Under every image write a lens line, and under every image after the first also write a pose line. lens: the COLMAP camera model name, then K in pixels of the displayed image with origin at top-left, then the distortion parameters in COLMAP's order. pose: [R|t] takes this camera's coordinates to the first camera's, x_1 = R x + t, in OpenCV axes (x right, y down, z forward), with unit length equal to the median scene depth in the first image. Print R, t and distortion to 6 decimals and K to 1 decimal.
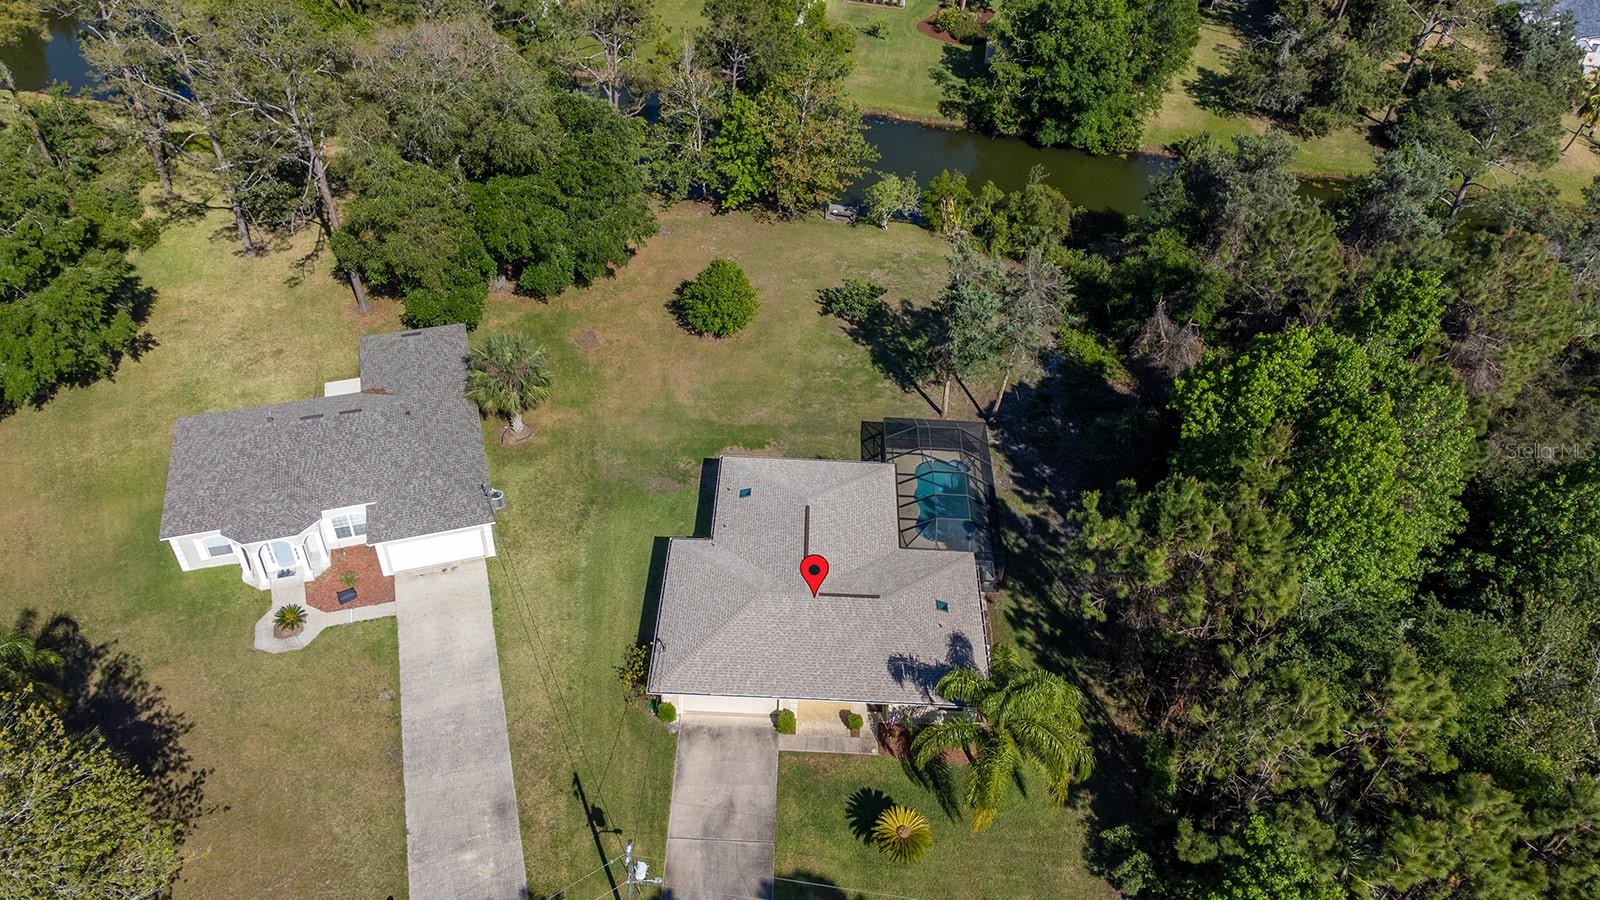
lens RADIAL K [[1191.6, 0, 784.5], [0, 1191.6, 447.7], [0, 0, 1]] dist [0.050452, -0.010159]
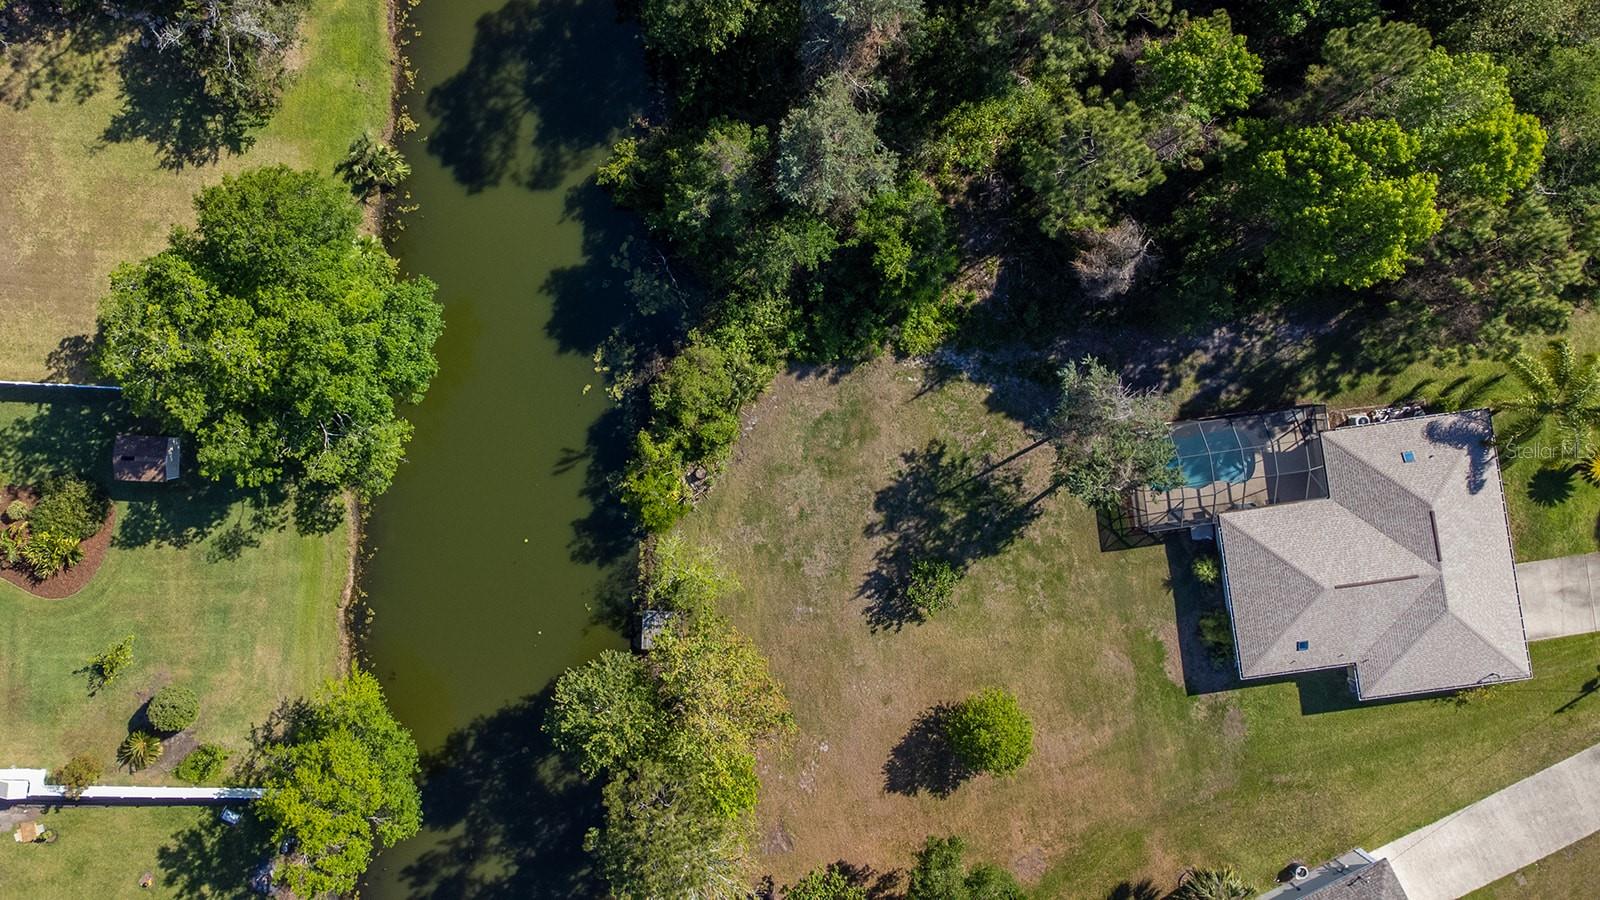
lens RADIAL K [[1191.6, 0, 809.7], [0, 1191.6, 434.7], [0, 0, 1]] dist [0.050452, -0.010159]
pose [[-0.176112, -0.983905, -0.030247, 0.225109], [0.635446, -0.137100, 0.759876, -0.883499], [-0.751793, 0.114603, 0.649363, 0.507501]]
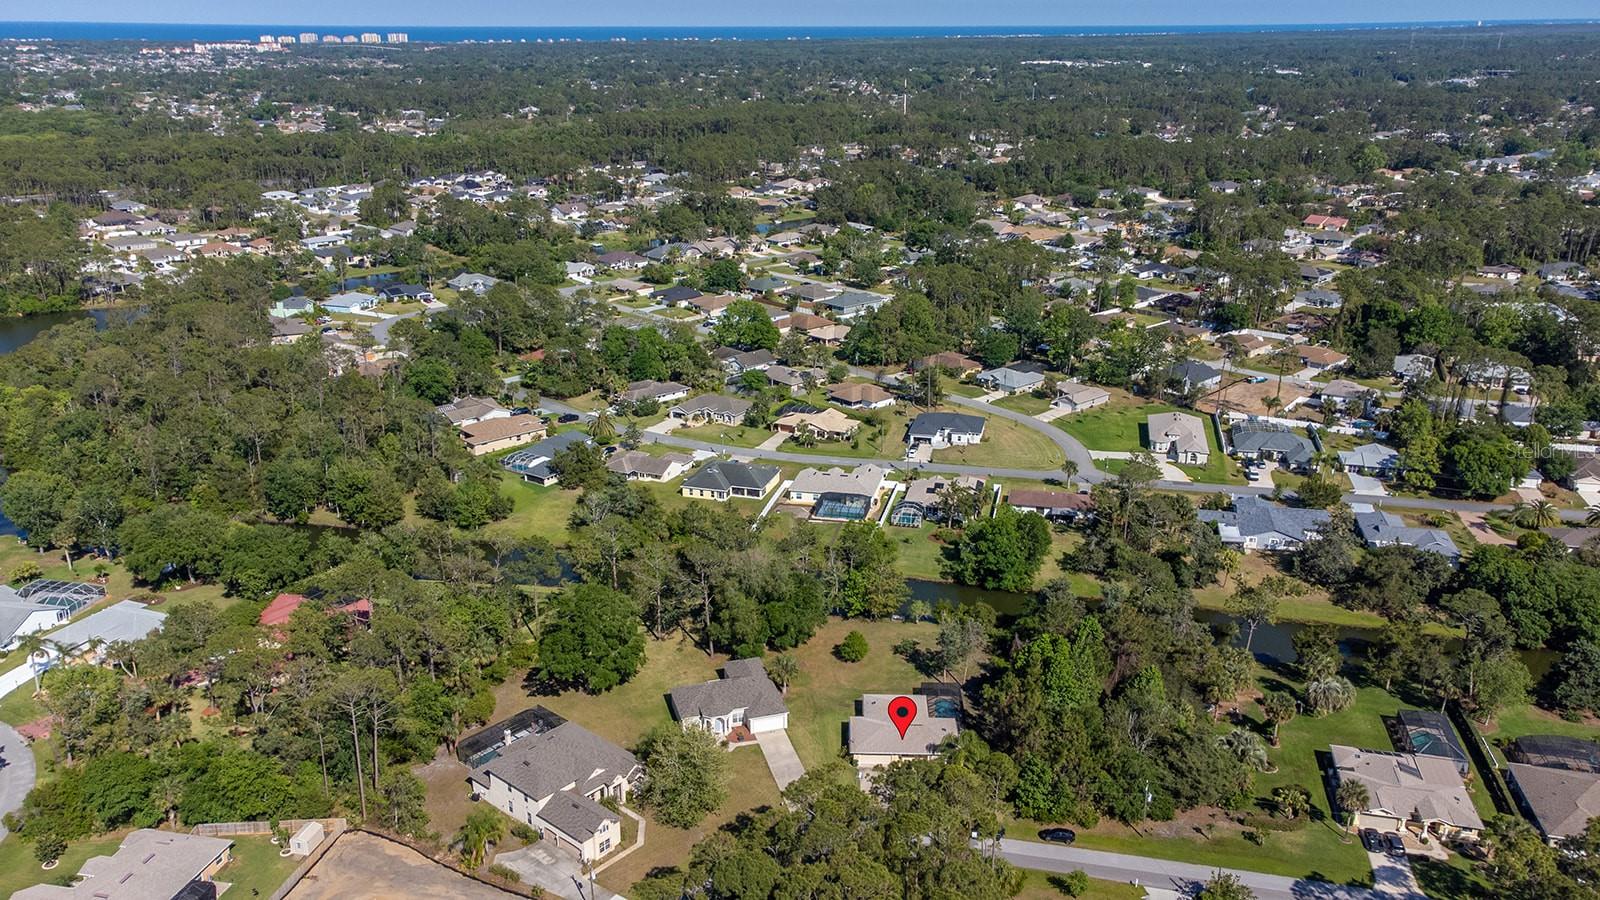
lens RADIAL K [[1191.6, 0, 802.4], [0, 1191.6, 451.8], [0, 0, 1]] dist [0.050452, -0.010159]
pose [[0.999284, -0.036105, -0.011291, -0.124592], [0.029018, 0.923065, -0.383548, 0.480738], [0.024270, 0.382946, 0.923452, -1.566877]]
